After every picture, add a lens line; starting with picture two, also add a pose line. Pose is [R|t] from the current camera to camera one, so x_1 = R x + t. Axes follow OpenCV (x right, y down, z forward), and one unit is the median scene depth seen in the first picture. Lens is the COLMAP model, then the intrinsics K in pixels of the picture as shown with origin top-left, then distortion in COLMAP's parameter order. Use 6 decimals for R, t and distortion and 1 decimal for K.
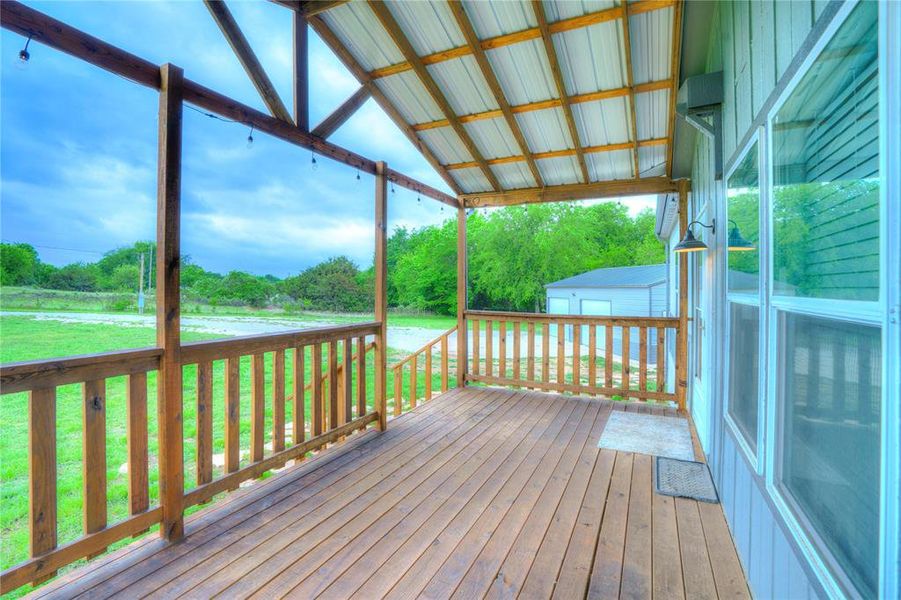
lens RADIAL K [[420.3, 0, 452.3], [0, 420.3, 288.7], [0, 0, 1]] dist [-0.001646, 0.000317]
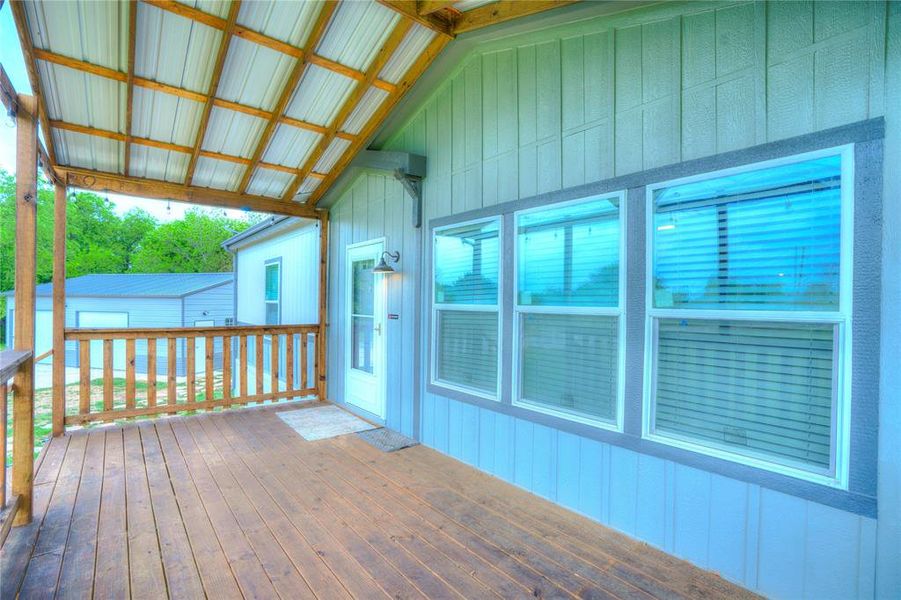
lens RADIAL K [[420.0, 0, 429.2], [0, 420.0, 303.1], [0, 0, 1]] dist [-0.037177, 0.000799]
pose [[0.463303, -0.000555, 0.886200, -0.377292], [-0.008041, 0.999956, 0.004831, 0.000497], [-0.886163, -0.009364, 0.463279, 0.158906]]
